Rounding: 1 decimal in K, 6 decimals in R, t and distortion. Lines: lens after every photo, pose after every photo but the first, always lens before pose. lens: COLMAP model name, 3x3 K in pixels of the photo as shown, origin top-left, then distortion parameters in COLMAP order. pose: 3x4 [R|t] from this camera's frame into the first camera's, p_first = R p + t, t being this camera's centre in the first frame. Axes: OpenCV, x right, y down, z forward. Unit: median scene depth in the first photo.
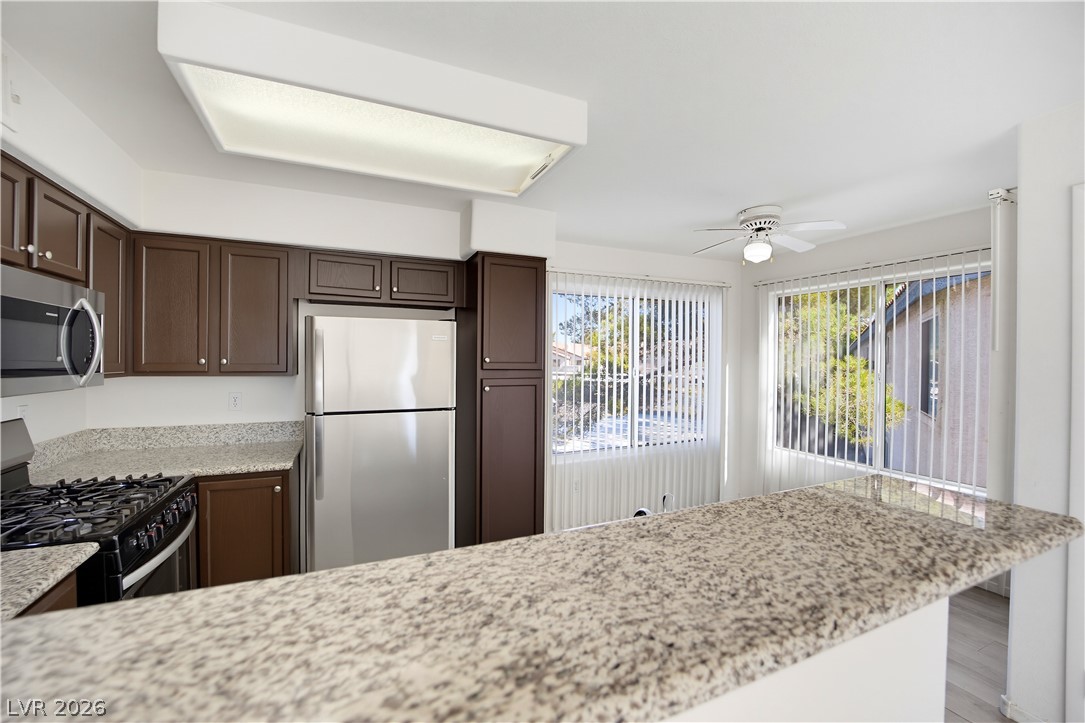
lens RADIAL K [[438.7, 0, 538.8], [0, 438.7, 361.3], [0, 0, 1]] dist [-0.024982, -0.000172]
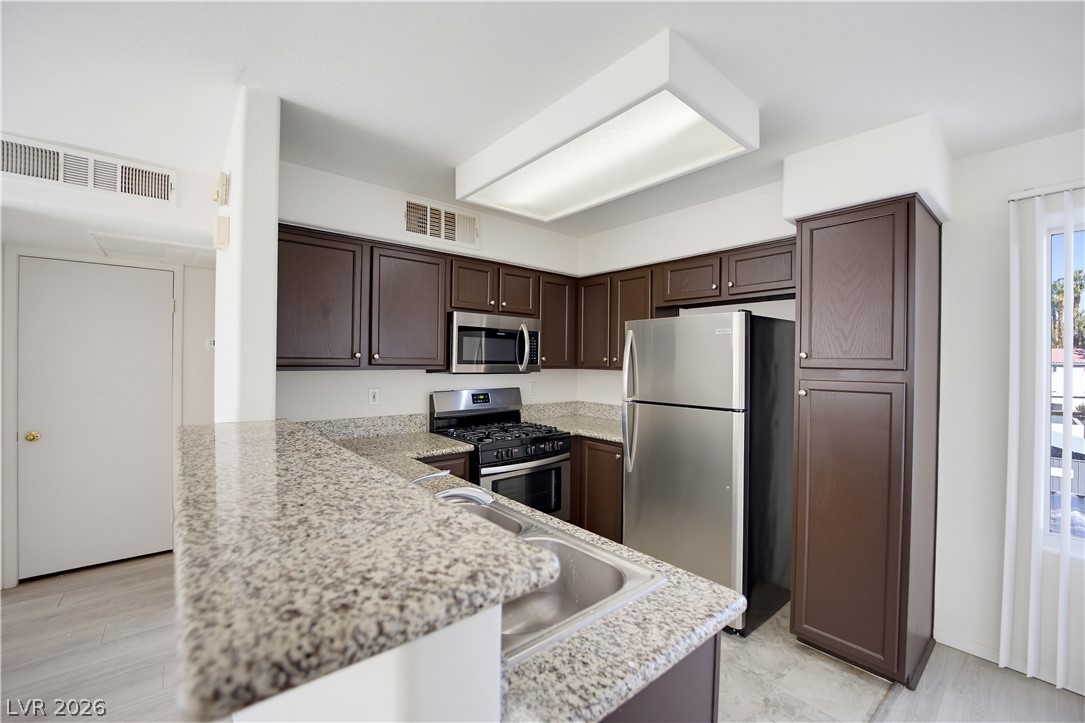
lens RADIAL K [[438.7, 0, 540.0], [0, 438.7, 363.9], [0, 0, 1]] dist [-0.024982, -0.000172]
pose [[0.285442, -0.001166, -0.958395, 1.285382], [-0.010095, 0.999940, -0.004223, 0.054472], [0.958343, 0.010880, 0.285413, 0.873673]]
